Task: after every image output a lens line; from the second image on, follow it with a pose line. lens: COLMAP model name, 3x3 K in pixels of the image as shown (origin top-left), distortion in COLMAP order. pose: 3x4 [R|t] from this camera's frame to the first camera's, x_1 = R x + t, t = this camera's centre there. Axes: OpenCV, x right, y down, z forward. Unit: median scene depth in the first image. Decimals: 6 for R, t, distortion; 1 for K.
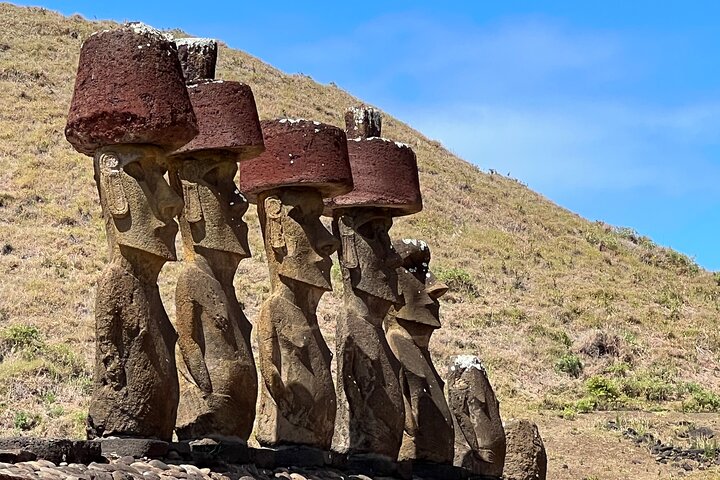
lens RADIAL K [[3156.3, 0, 360.0], [0, 3156.3, 240.0], [0, 0, 1]] dist [-0.397874, 5.086752]
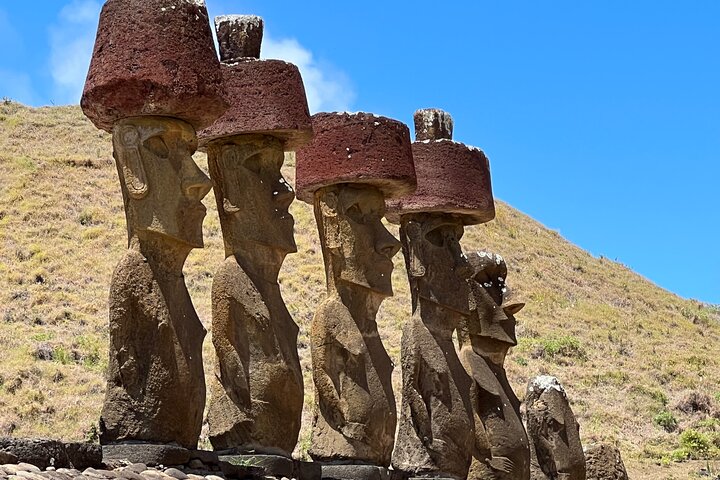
lens RADIAL K [[2669.5, 0, 360.0], [0, 2669.5, 240.0], [0, 0, 1]] dist [-0.362445, 5.901724]
pose [[0.998780, 0.004403, -0.049185, 0.018922], [-0.005819, 0.999572, -0.028676, 0.020774], [0.049038, 0.028927, 0.998378, 0.196386]]
